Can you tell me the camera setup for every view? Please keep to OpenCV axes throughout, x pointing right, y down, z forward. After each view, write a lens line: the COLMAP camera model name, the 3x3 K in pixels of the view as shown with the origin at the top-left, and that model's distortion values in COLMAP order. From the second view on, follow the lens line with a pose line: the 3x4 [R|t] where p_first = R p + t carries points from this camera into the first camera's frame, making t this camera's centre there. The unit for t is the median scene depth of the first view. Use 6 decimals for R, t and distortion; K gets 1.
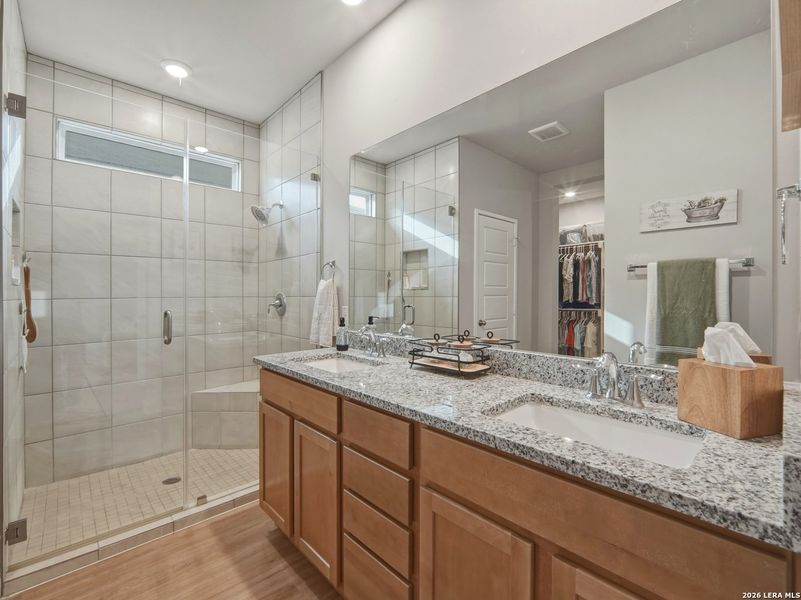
lens RADIAL K [[359.5, 0, 400.2], [0, 359.5, 297.9], [0, 0, 1]] dist [-0.010811, -0.000162]
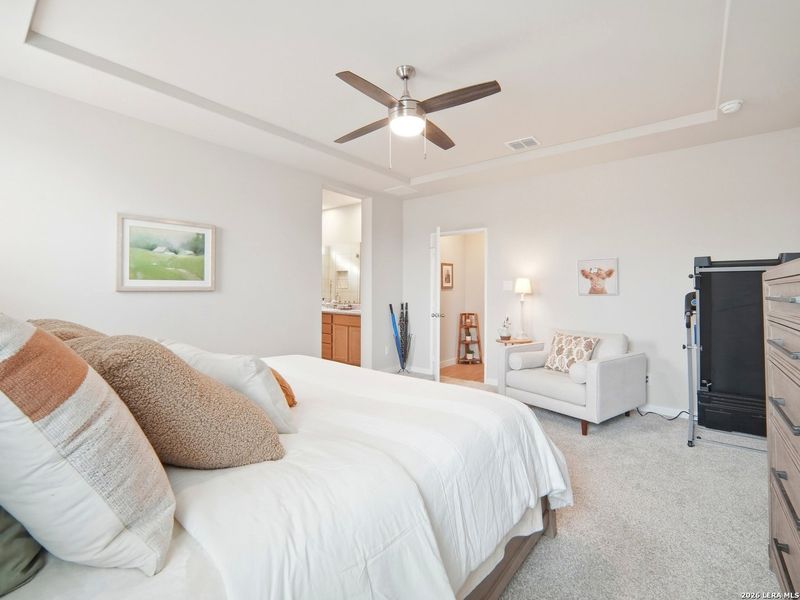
lens RADIAL K [[359.0, 0, 400.4], [0, 359.0, 292.7], [0, 0, 1]] dist [-0.010811, -0.000162]
pose [[0.989429, -0.001741, 0.145005, 0.079504], [0.002163, 0.999994, -0.002753, 0.008930], [-0.145000, 0.003038, 0.989427, -1.332839]]
